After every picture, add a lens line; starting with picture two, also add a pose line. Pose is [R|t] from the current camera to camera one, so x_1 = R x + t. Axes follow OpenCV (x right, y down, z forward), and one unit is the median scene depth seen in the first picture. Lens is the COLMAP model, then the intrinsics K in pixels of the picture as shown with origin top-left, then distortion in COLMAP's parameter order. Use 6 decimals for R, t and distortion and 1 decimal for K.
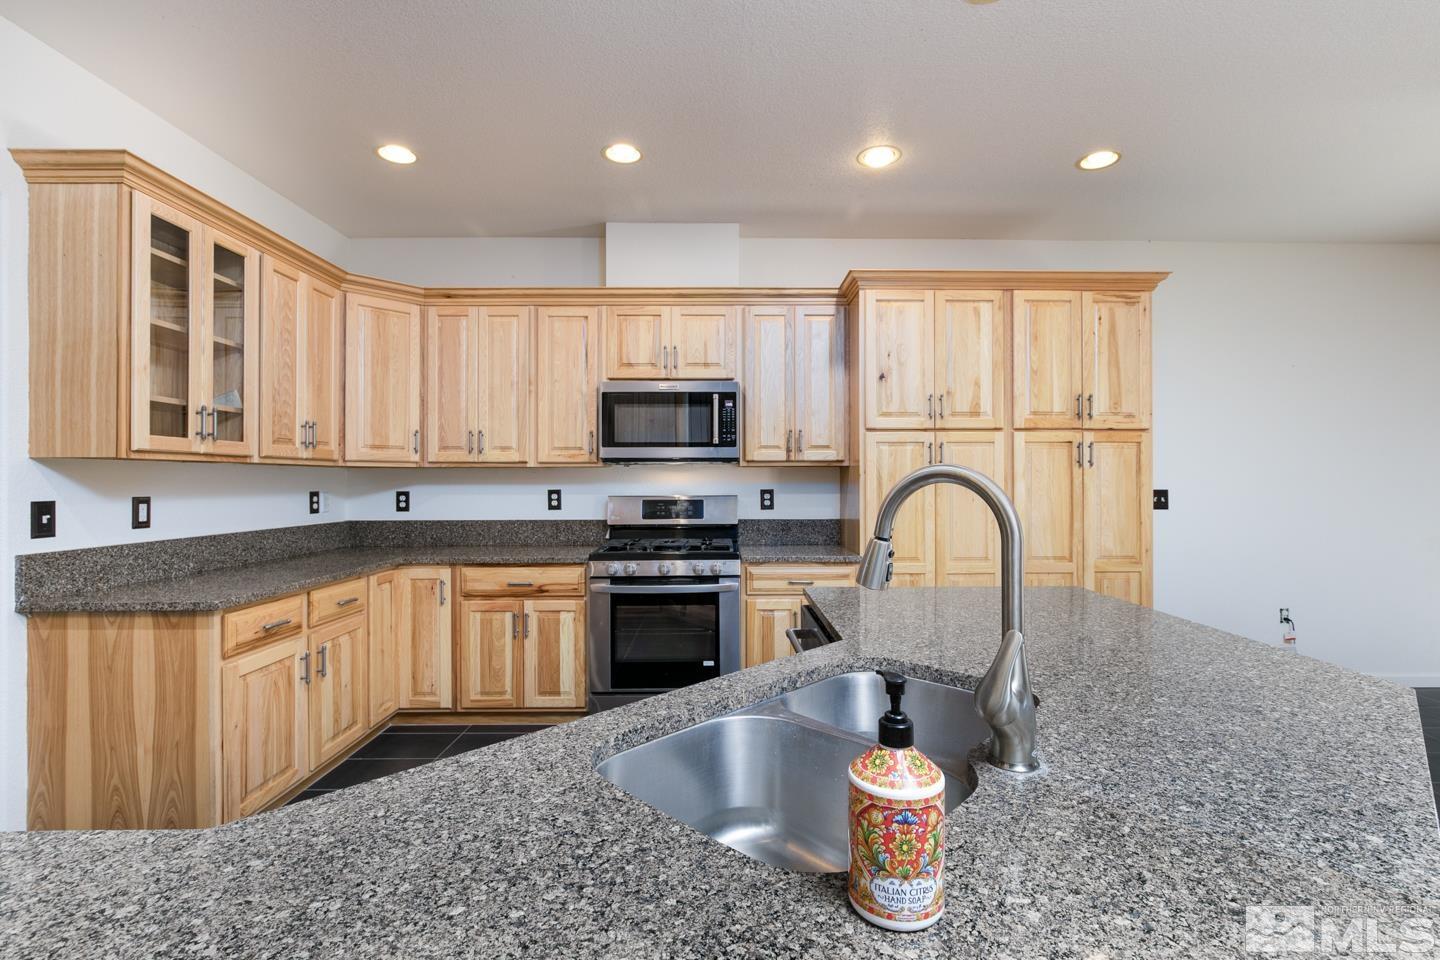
lens RADIAL K [[661.9, 0, 720.0], [0, 661.9, 480.0], [0, 0, 1]] dist [-0.014543, -0.000007]
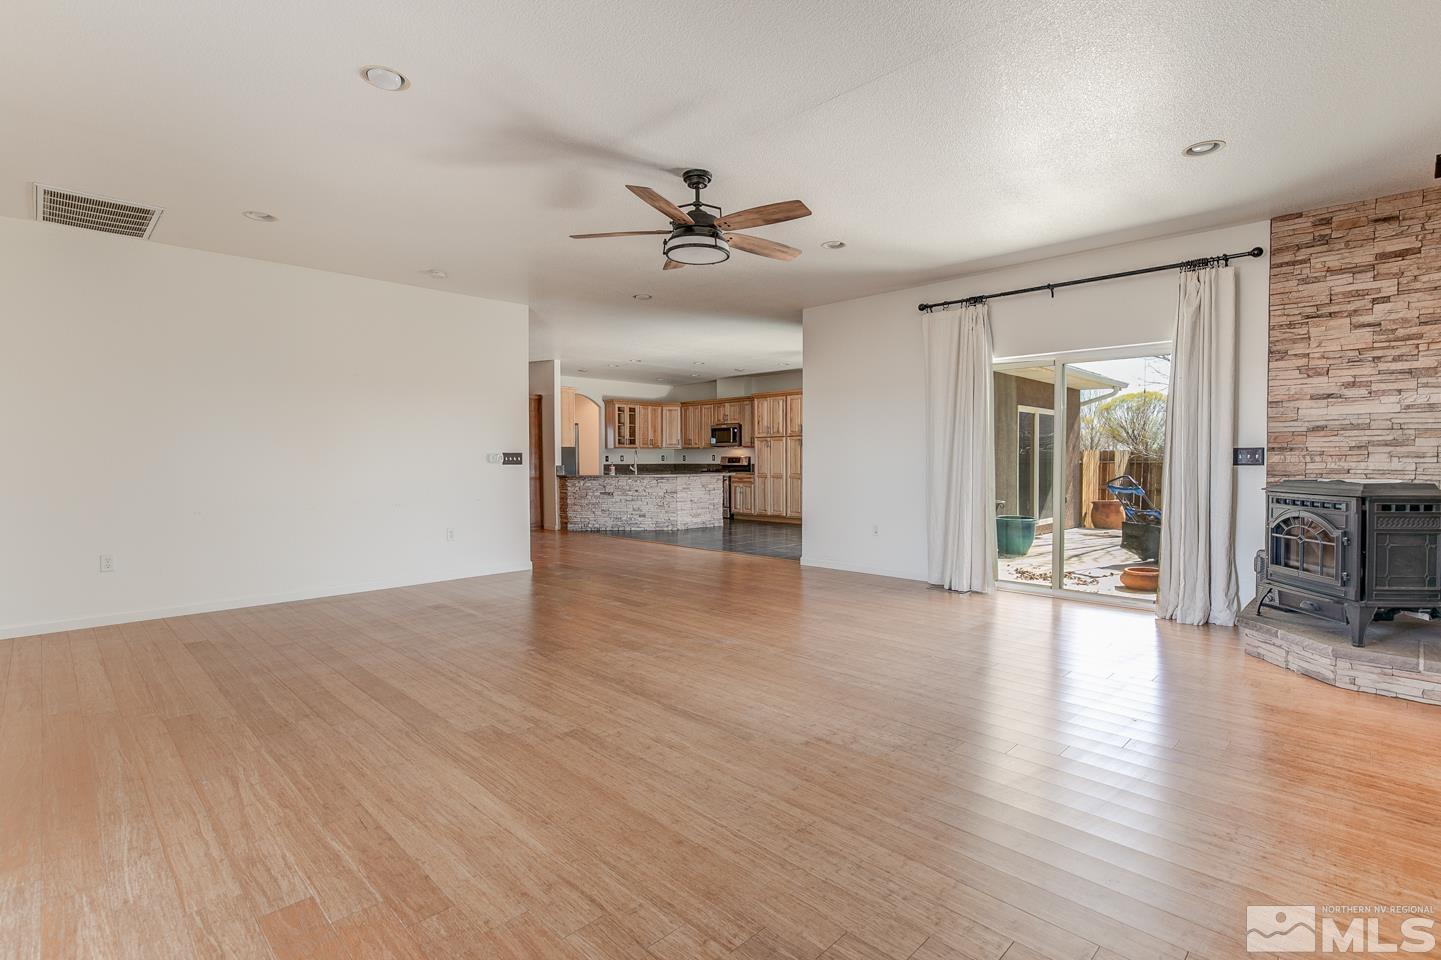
lens RADIAL K [[662.4, 0, 720.5], [0, 662.4, 480.0], [0, 0, 1]] dist [-0.014543, -0.000007]
pose [[0.703802, 0.021861, -0.710060, 2.657226], [0.003237, 0.999417, 0.033978, 0.032671], [0.710389, -0.026212, 0.703321, -1.682466]]
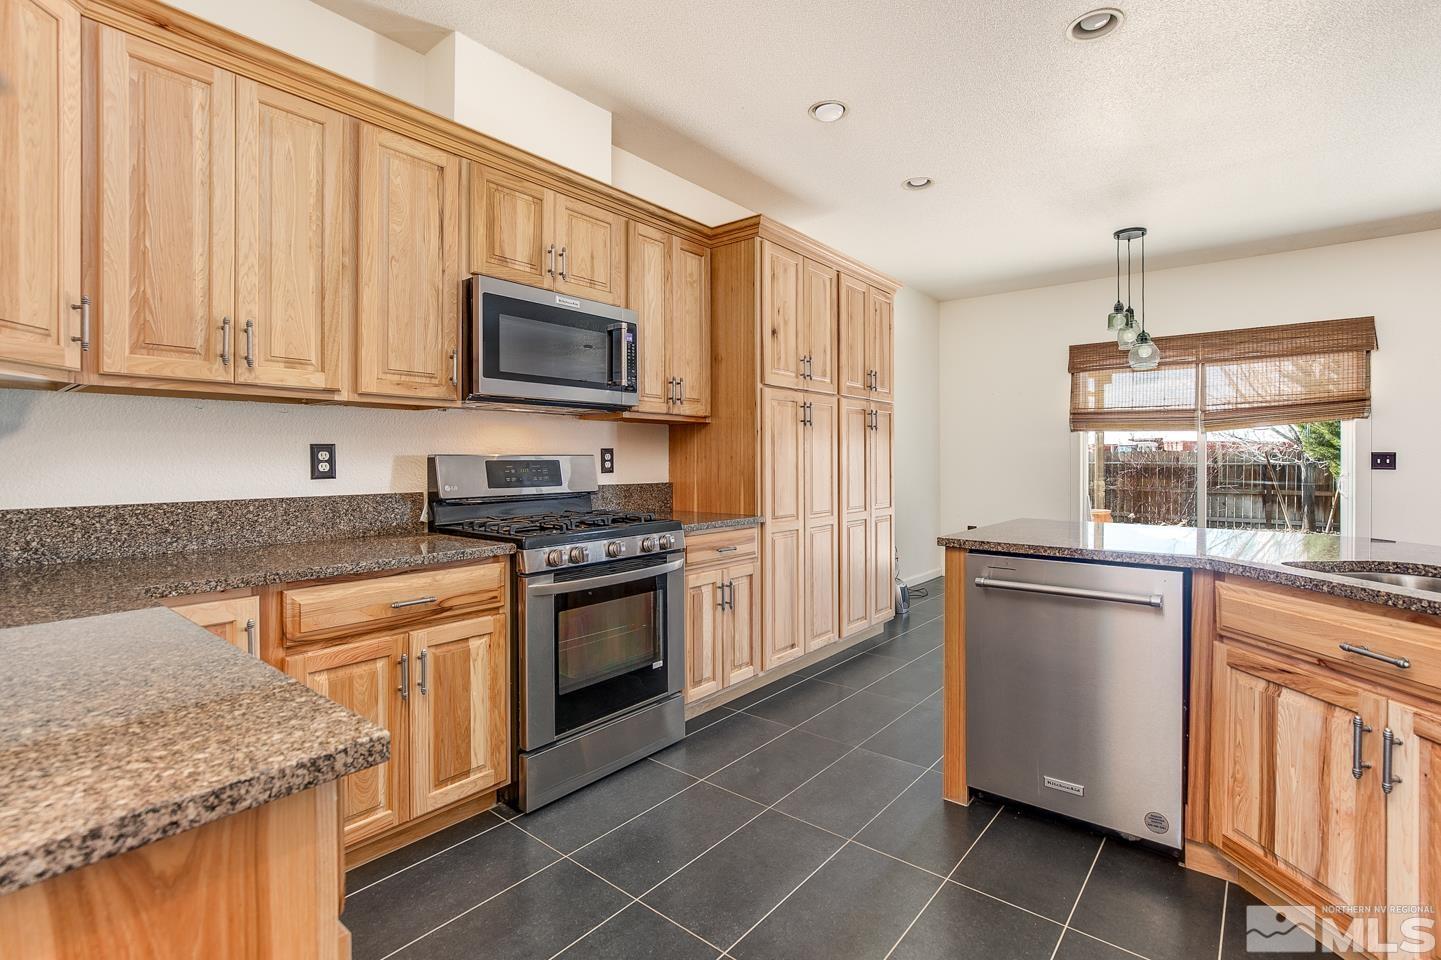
lens RADIAL K [[674.5, 0, 726.7], [0, 674.5, 459.3], [0, 0, 1]] dist [-0.002528, -0.000167]
pose [[0.634012, 0.001077, 0.773323, -0.572309], [-0.000536, 0.999999, -0.000953, 0.033649], [-0.773323, 0.000190, 0.634012, 0.419289]]
